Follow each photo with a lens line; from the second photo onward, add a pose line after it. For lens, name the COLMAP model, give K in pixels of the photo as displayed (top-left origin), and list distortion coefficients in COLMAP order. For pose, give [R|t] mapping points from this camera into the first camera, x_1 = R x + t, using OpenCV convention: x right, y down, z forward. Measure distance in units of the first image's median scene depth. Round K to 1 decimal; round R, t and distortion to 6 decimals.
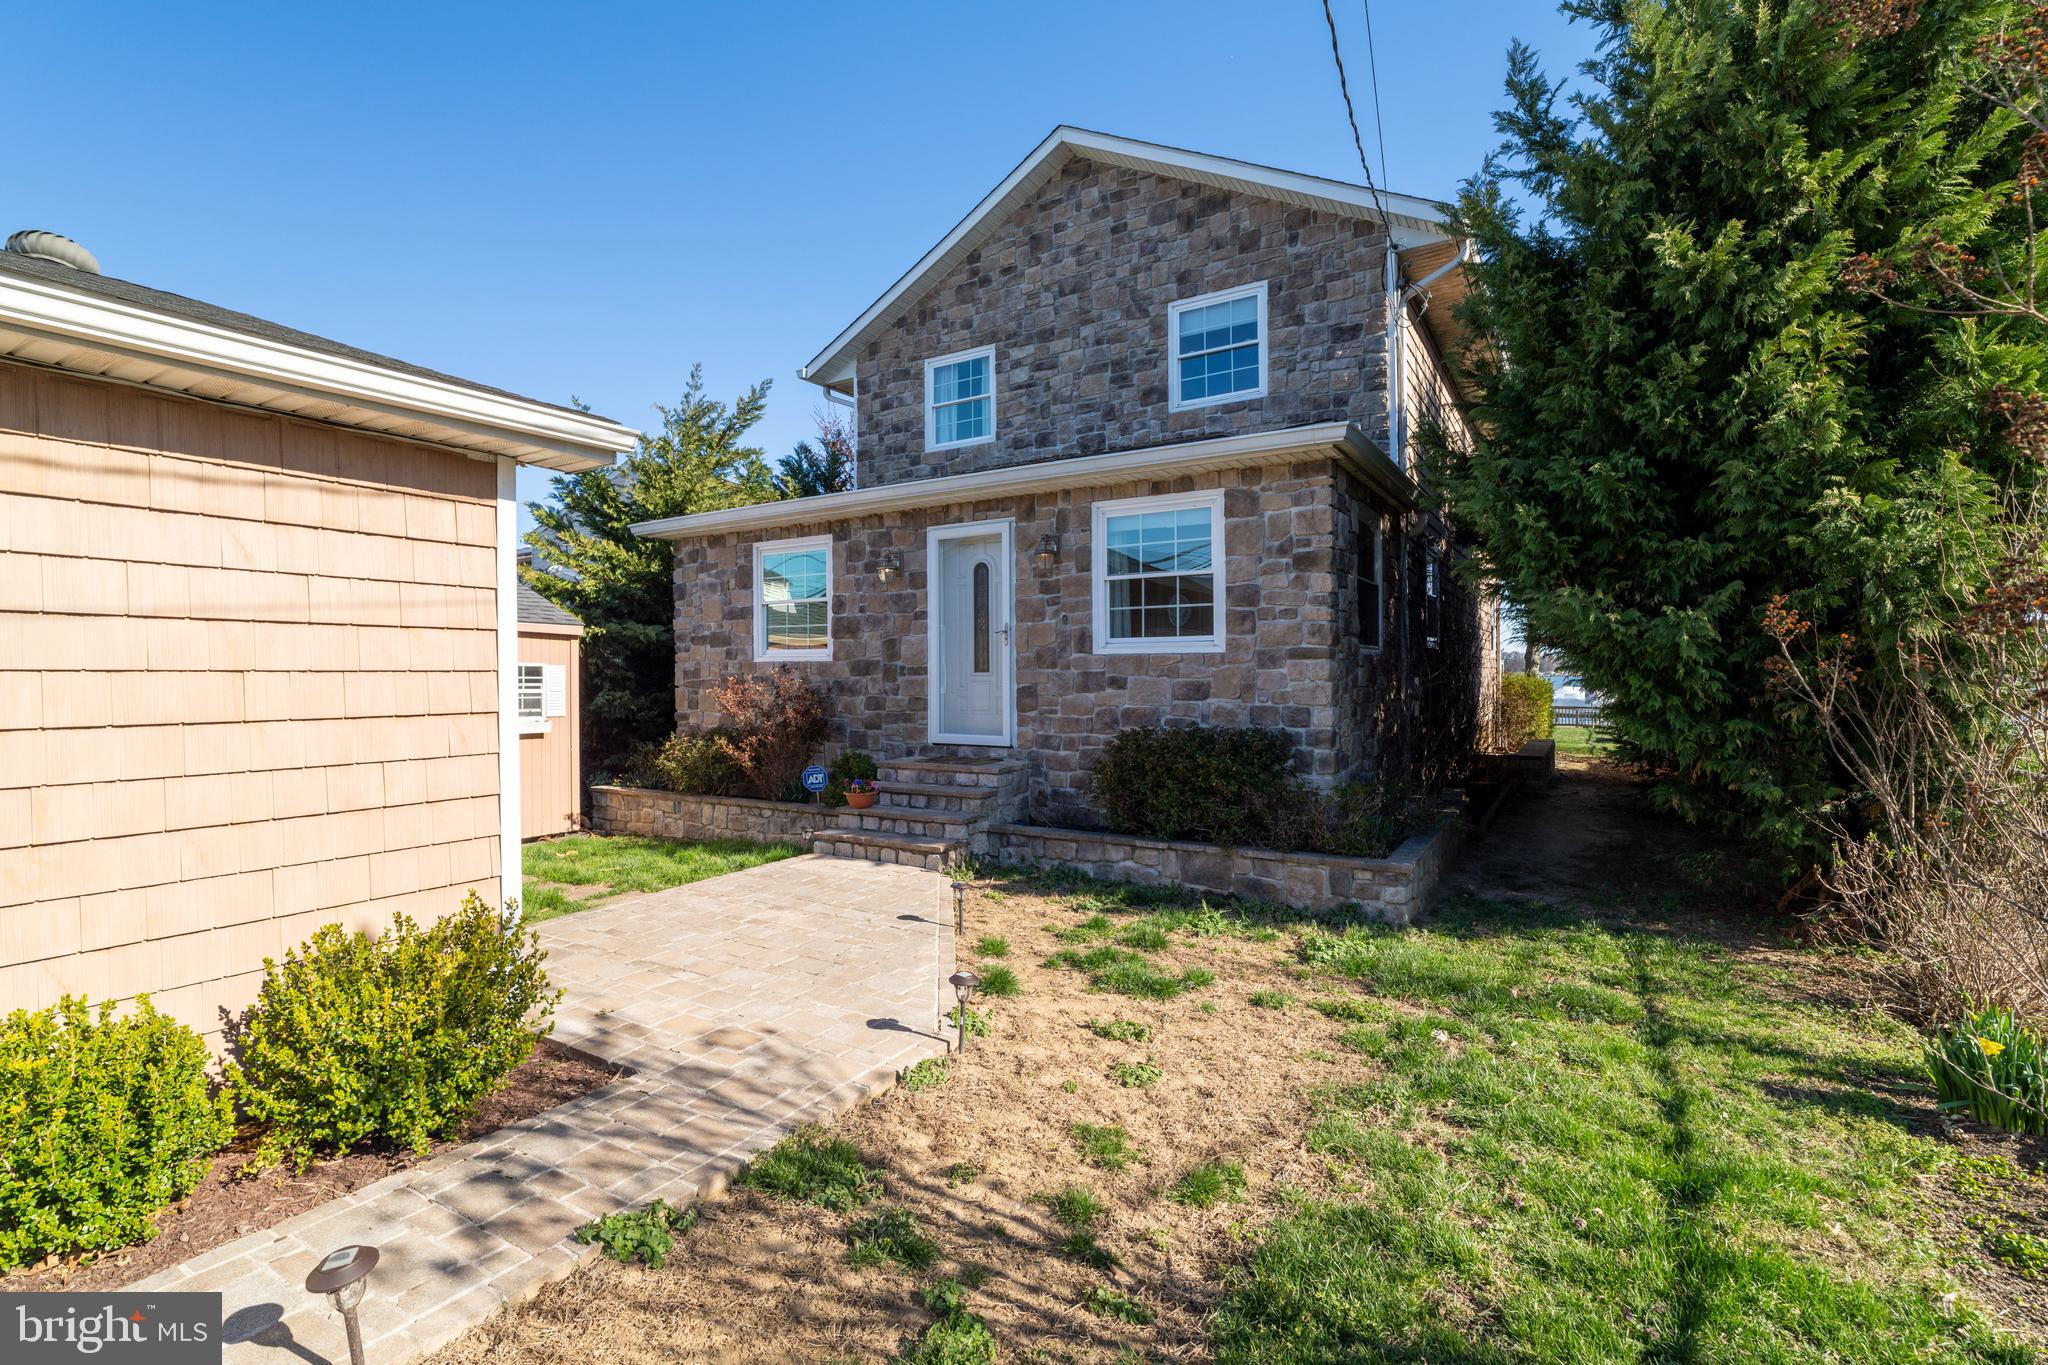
lens RADIAL K [[919.6, 0, 1024.0], [0, 919.6, 682.5], [0, 0, 1]] dist [-0.003859, 0.000475]
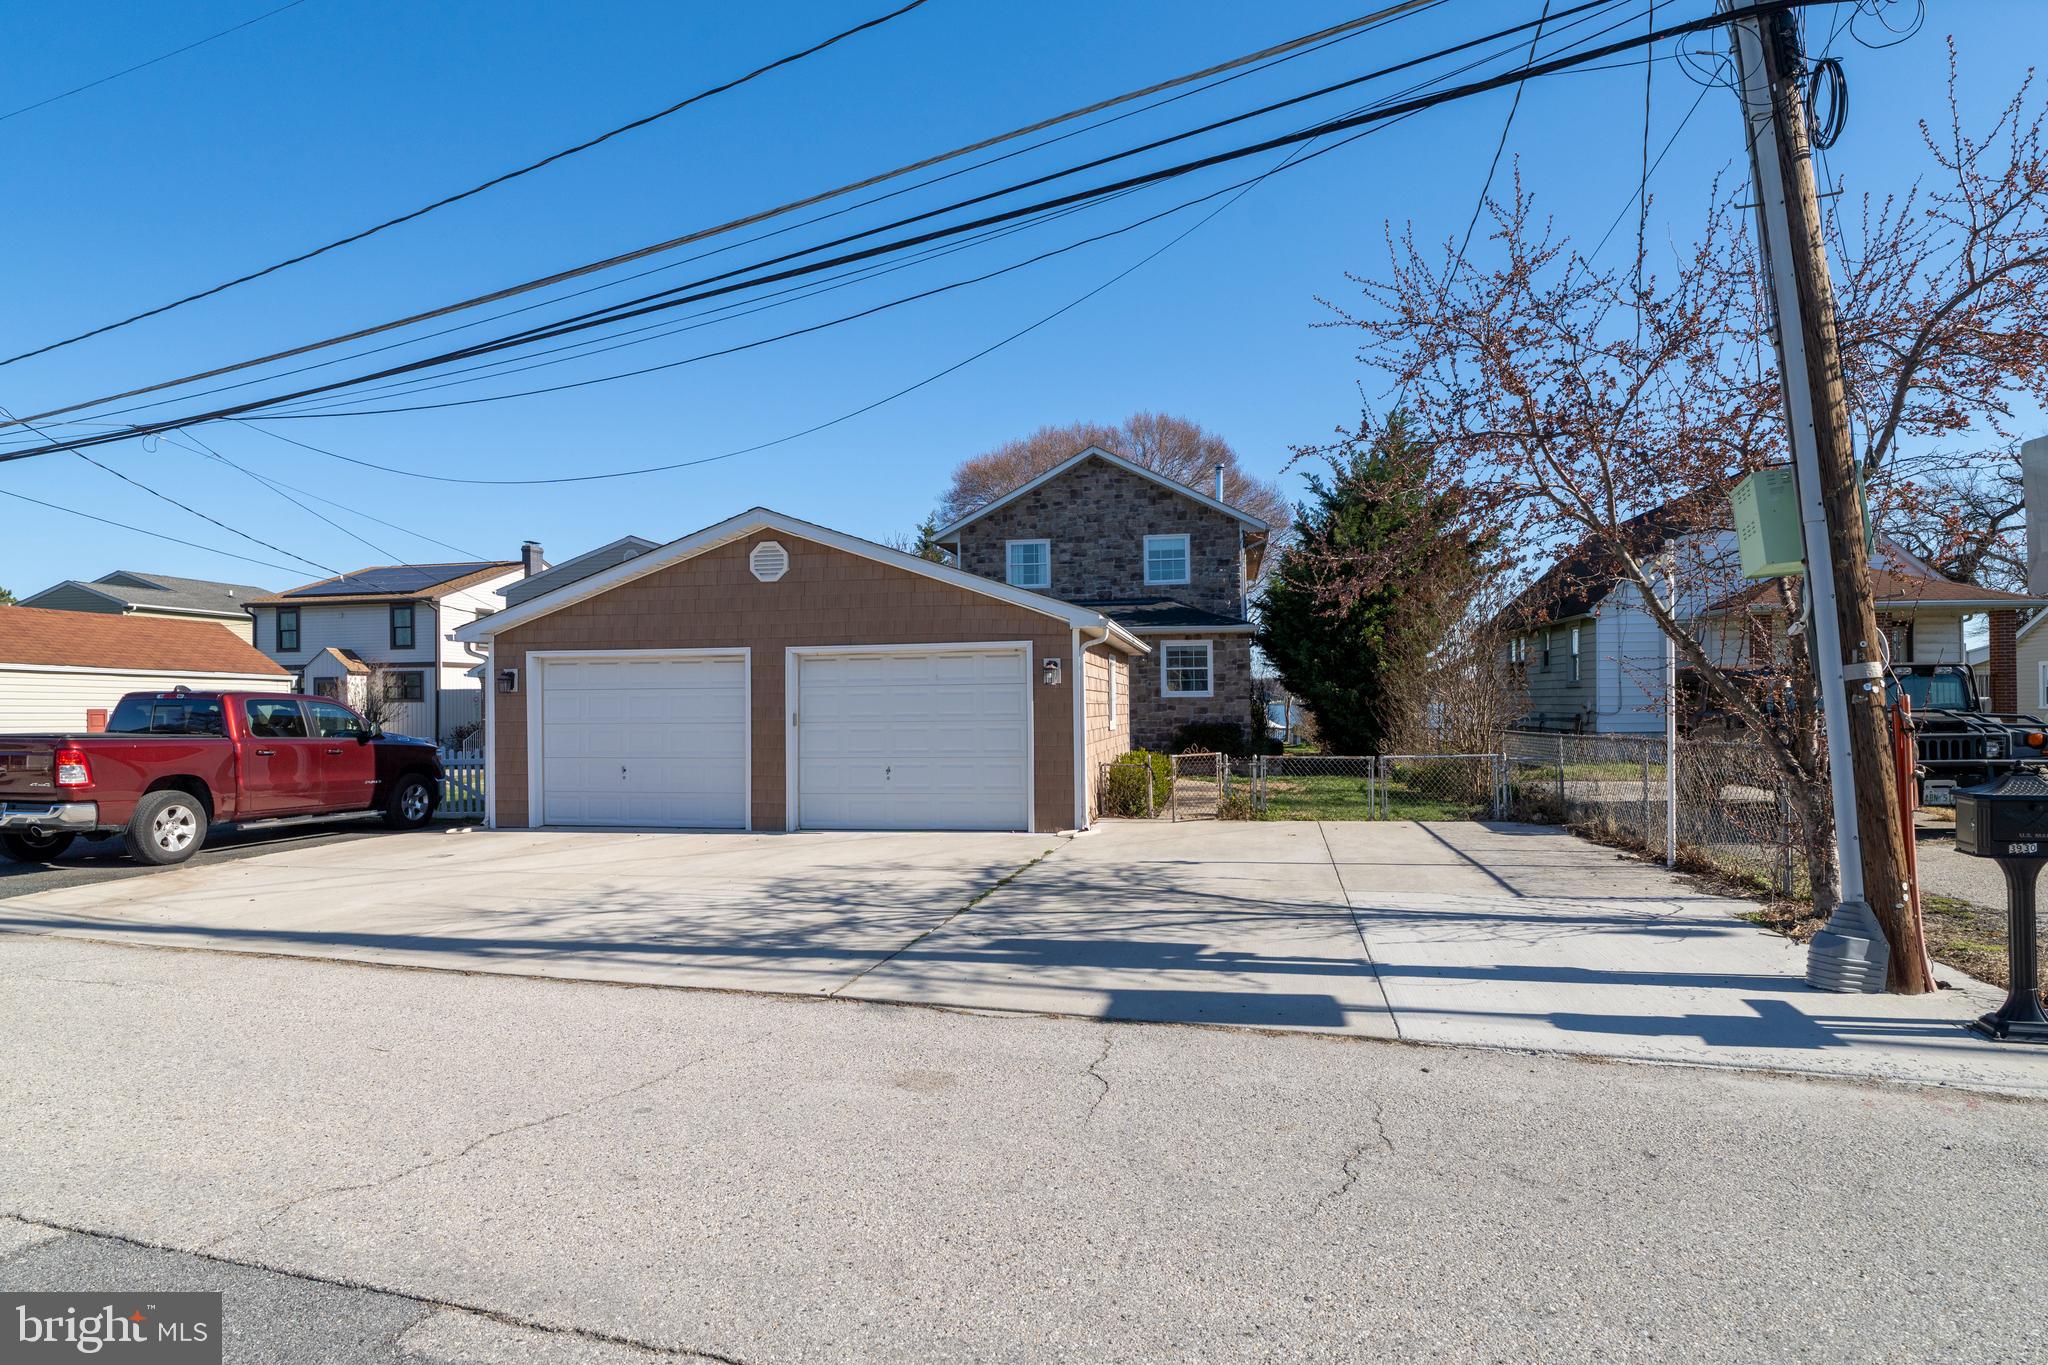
lens RADIAL K [[1108.5, 0, 1024.0], [0, 1108.5, 682.5], [0, 0, 1]] dist [0.000714, 0.000143]
pose [[0.931950, 0.004677, 0.362557, -1.218045], [0.006064, 0.999576, -0.028482, 0.013377], [-0.362537, 0.028742, 0.931526, -1.542595]]
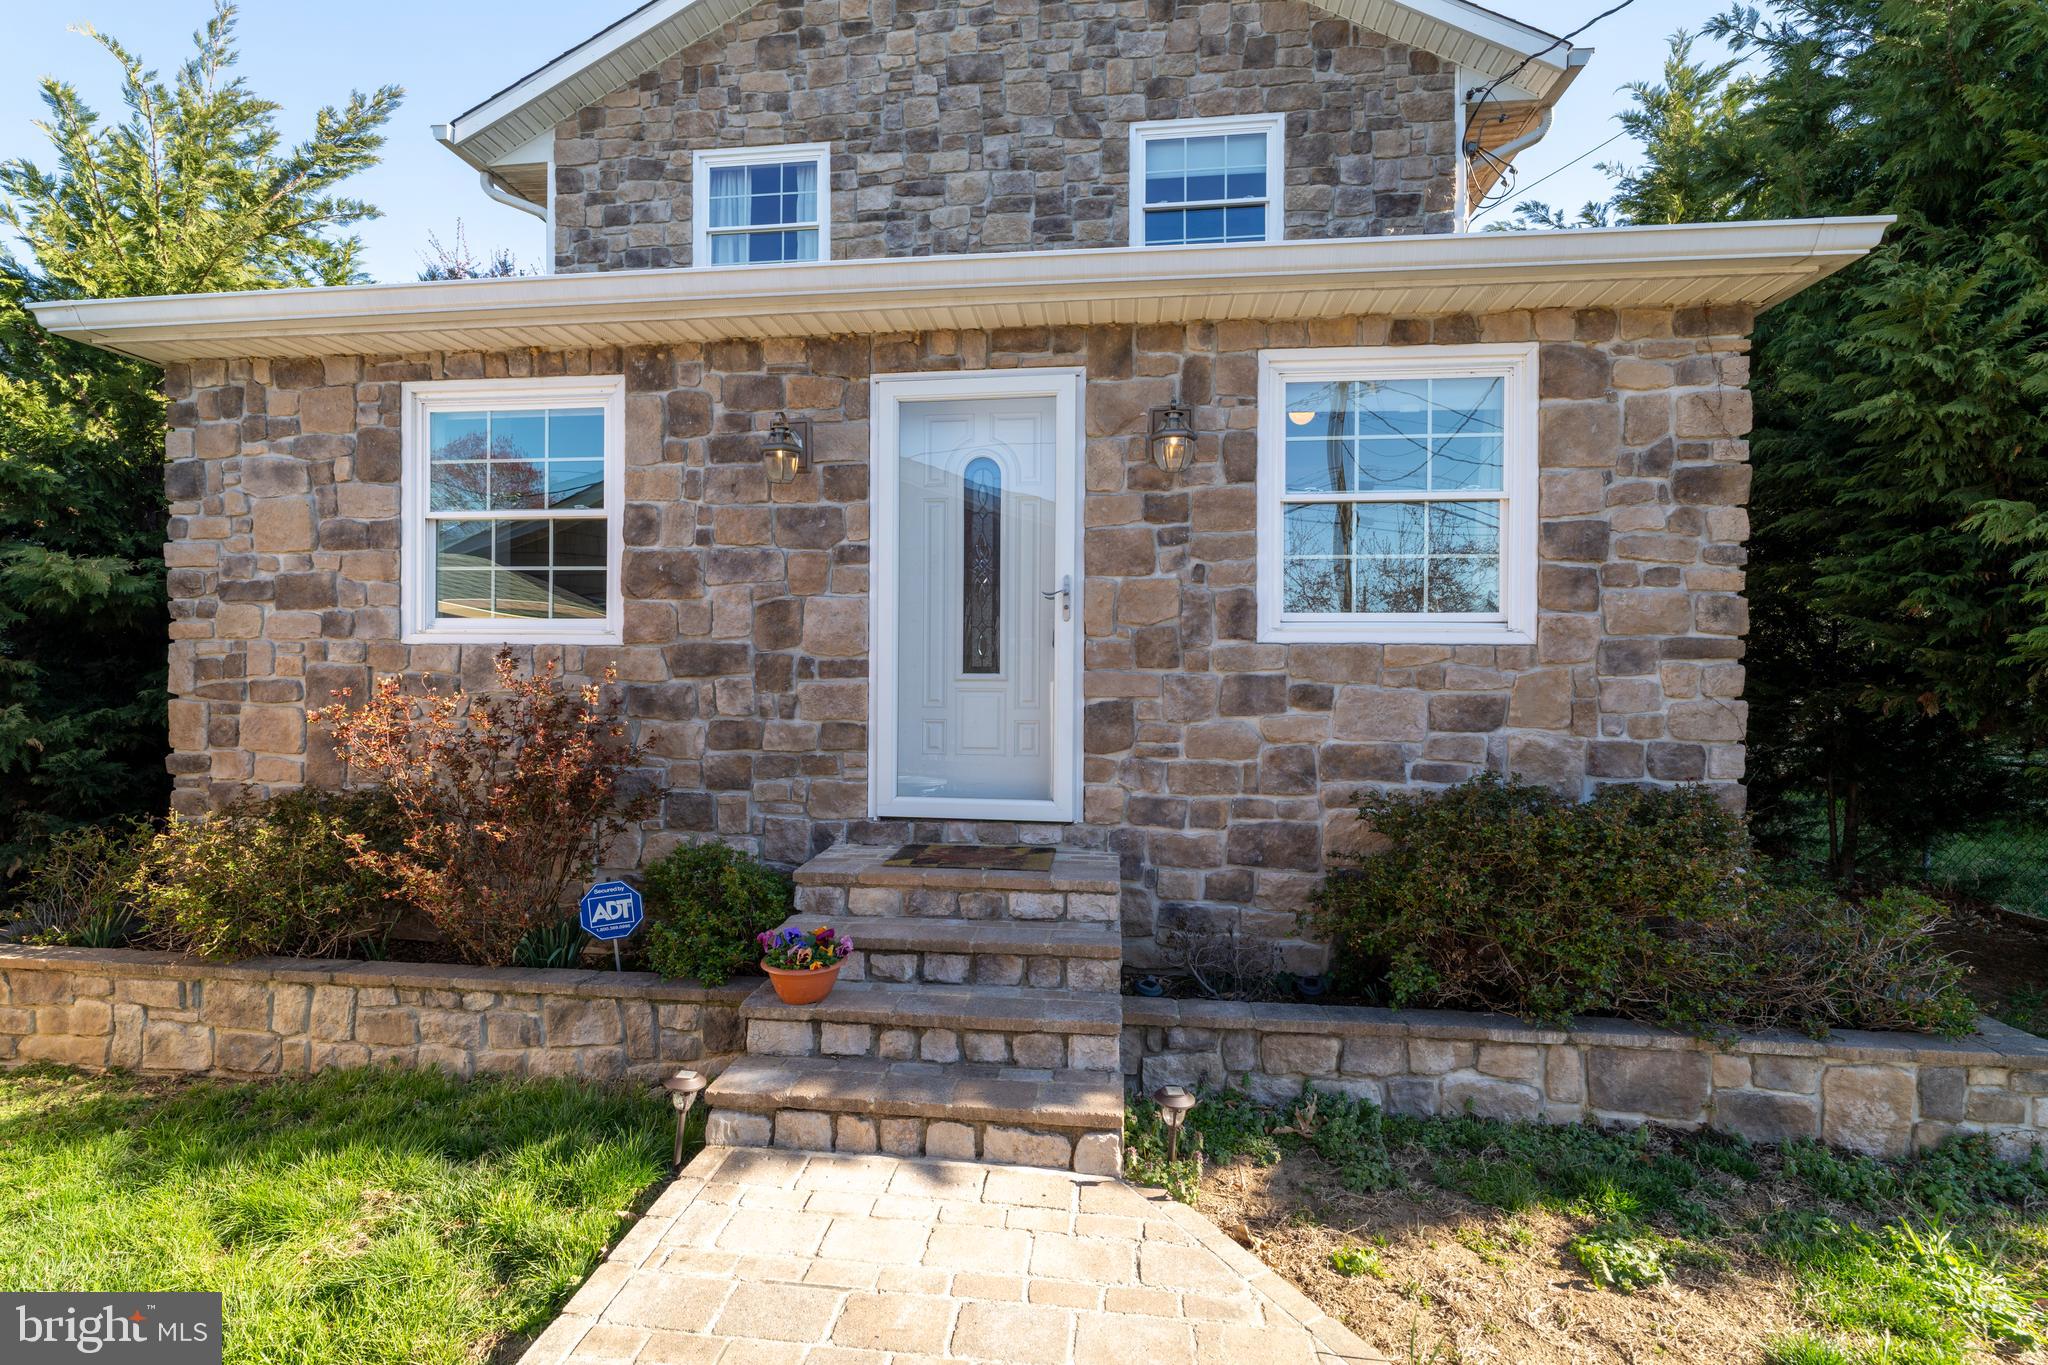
lens RADIAL K [[919.6, 0, 1024.0], [0, 919.6, 682.5], [0, 0, 1]] dist [-0.003859, 0.000475]
pose [[0.905961, 0.007085, 0.423301, -0.220751], [-0.007722, 0.999970, -0.000211, -0.005623], [-0.423290, -0.003078, 0.905989, 0.487249]]
